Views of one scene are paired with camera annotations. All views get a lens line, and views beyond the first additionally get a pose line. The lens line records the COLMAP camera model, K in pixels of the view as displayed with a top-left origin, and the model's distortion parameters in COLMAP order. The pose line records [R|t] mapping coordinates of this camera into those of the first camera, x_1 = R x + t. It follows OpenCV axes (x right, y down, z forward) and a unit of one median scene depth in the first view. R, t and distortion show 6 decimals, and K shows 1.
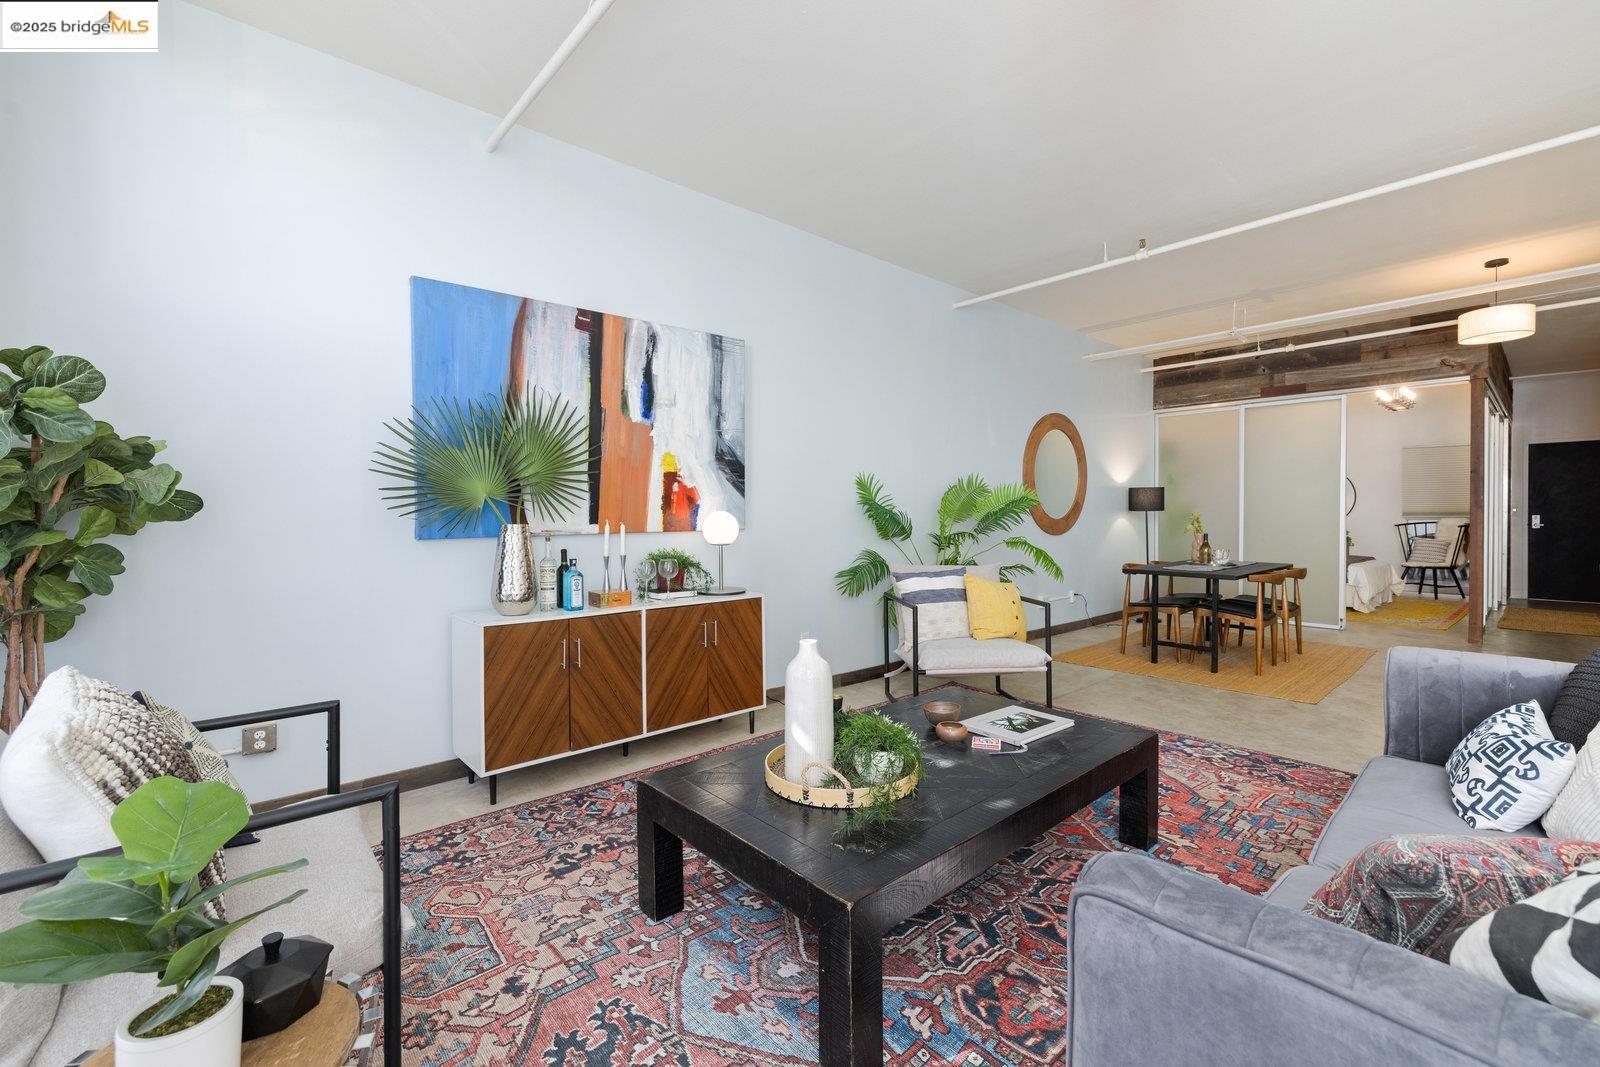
lens RADIAL K [[677.5, 0, 800.5], [0, 677.5, 521.4], [0, 0, 1]] dist [0.002681, 0.000377]
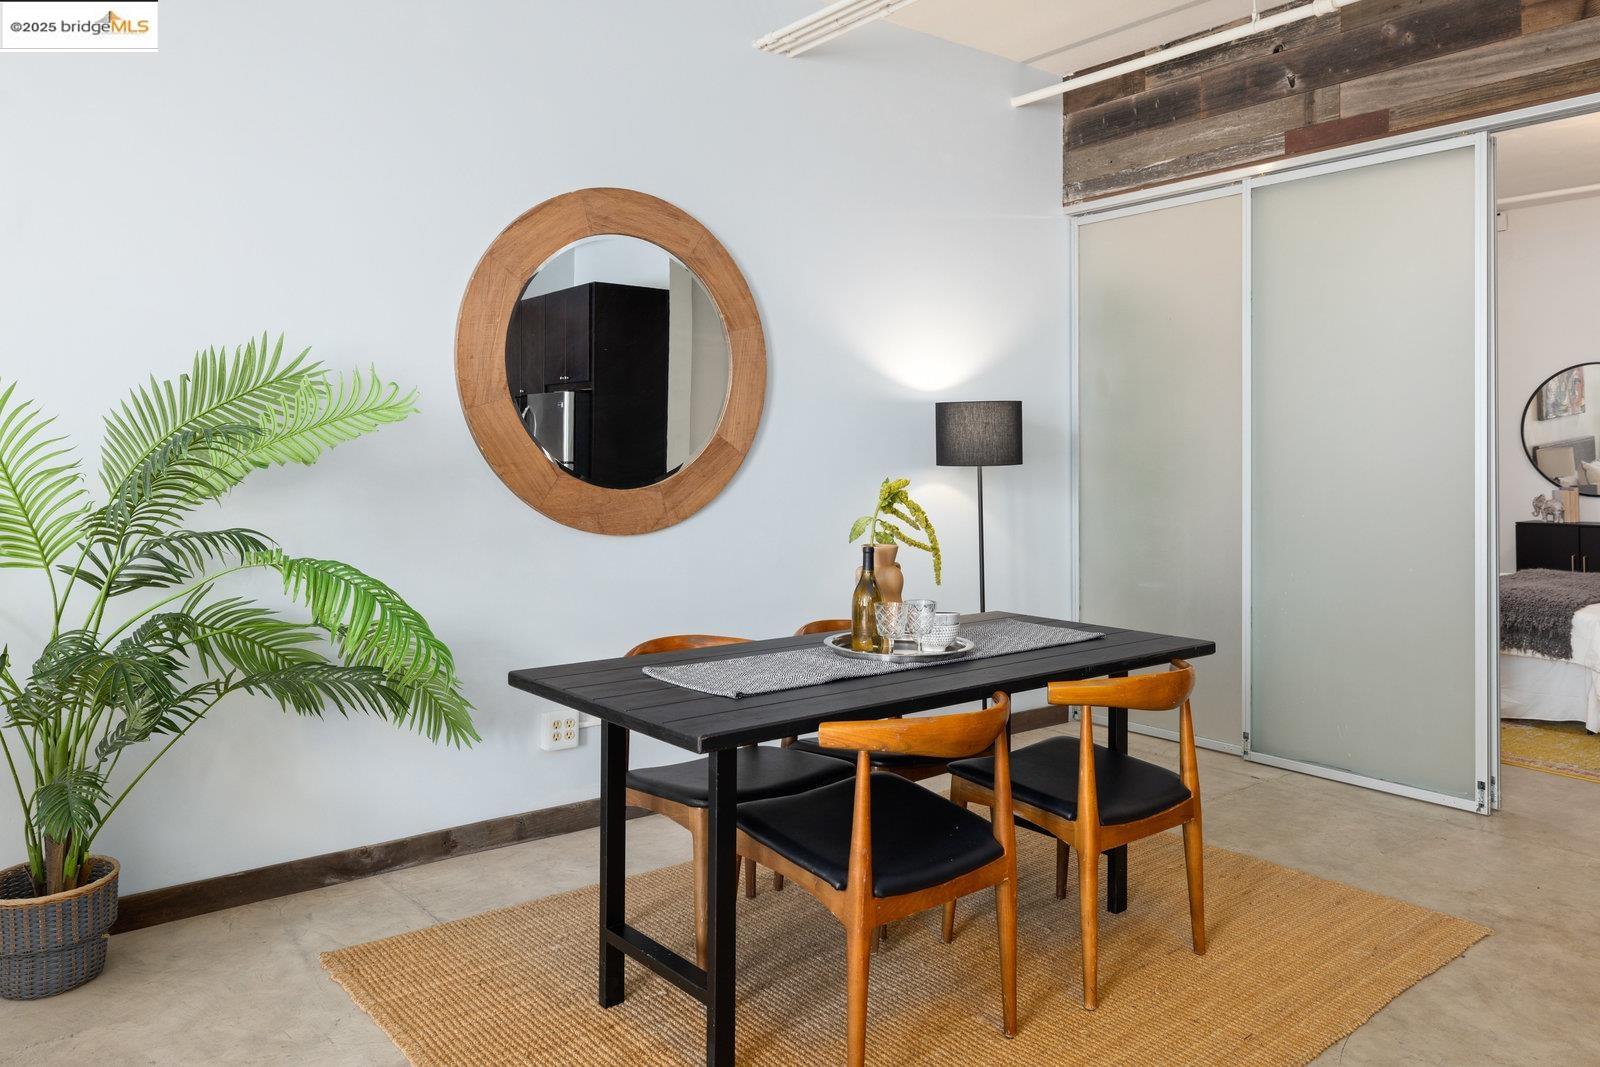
lens RADIAL K [[1133.6, 0, 802.1], [0, 1133.6, 447.6], [0, 0, 1]] dist [-0.002964, -0.002253]
pose [[0.998492, 0.003268, -0.054795, 0.929748], [-0.004336, 0.999803, -0.019394, -0.026266], [0.054721, 0.019603, 0.998309, 0.779345]]
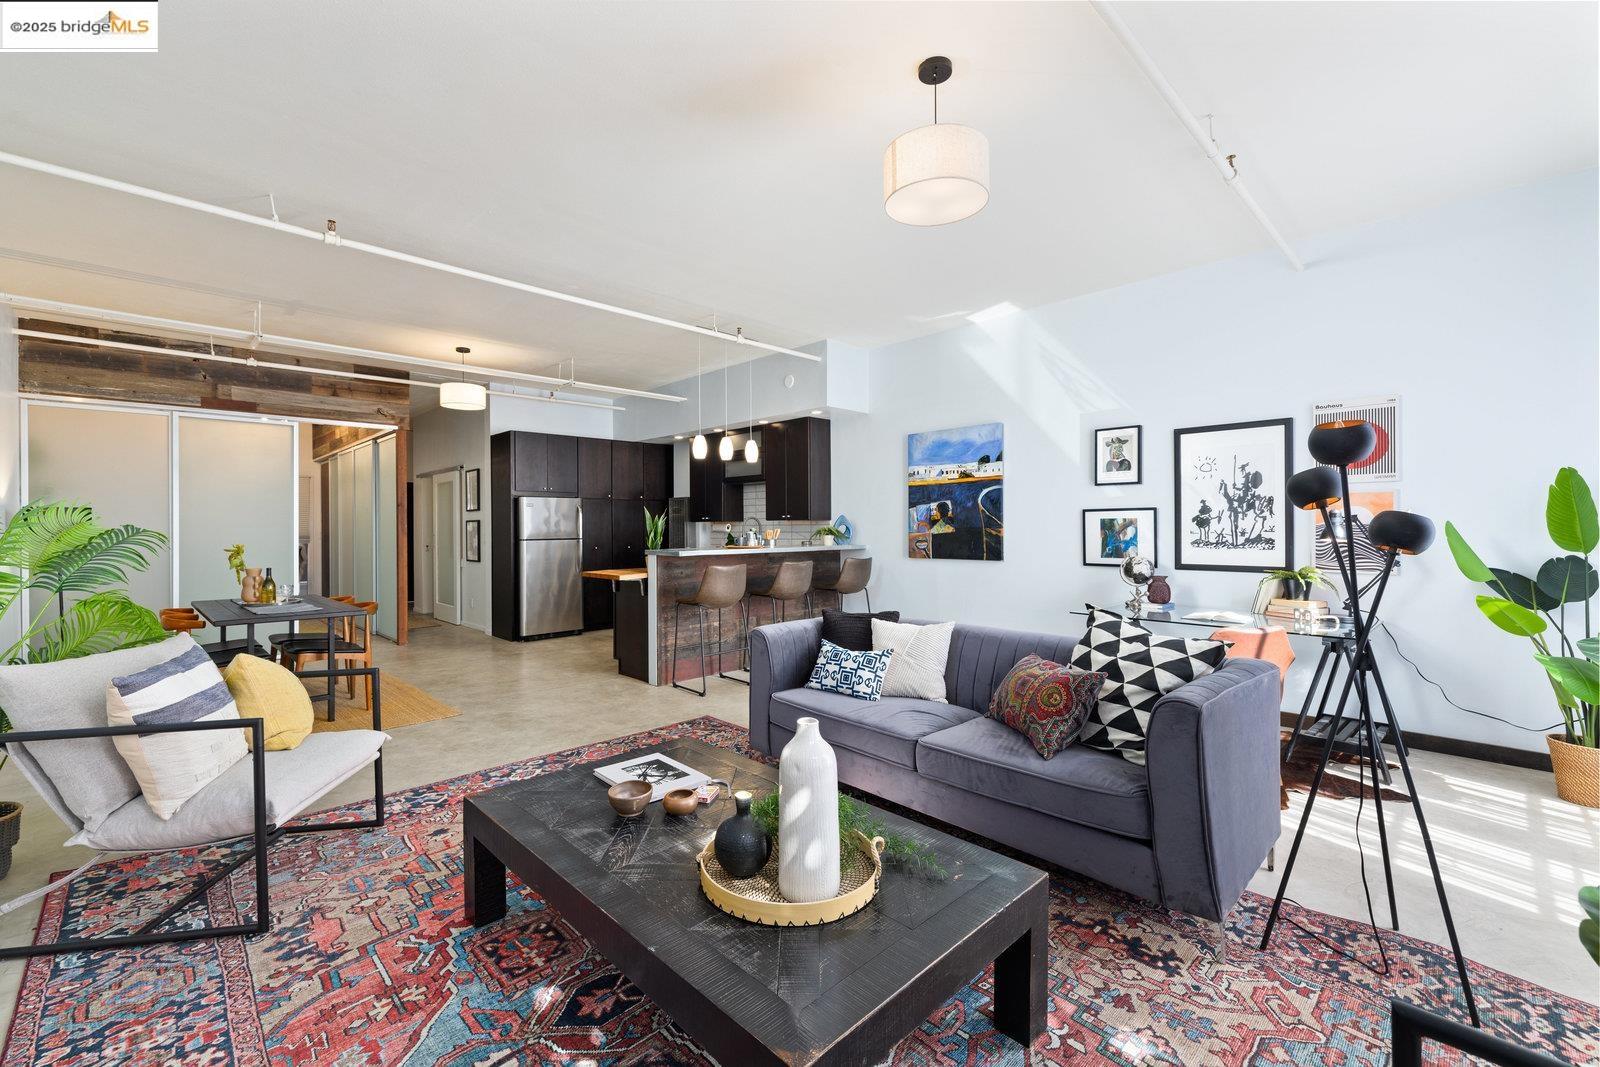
lens RADIAL K [[674.4, 0, 802.6], [0, 674.4, 529.8], [0, 0, 1]] dist [0.000392, 0.000052]
pose [[-0.047337, -0.001611, 0.998878, -0.441478], [0.018280, 0.999830, 0.002479, -0.031100], [-0.998712, 0.018377, -0.047300, 0.575343]]
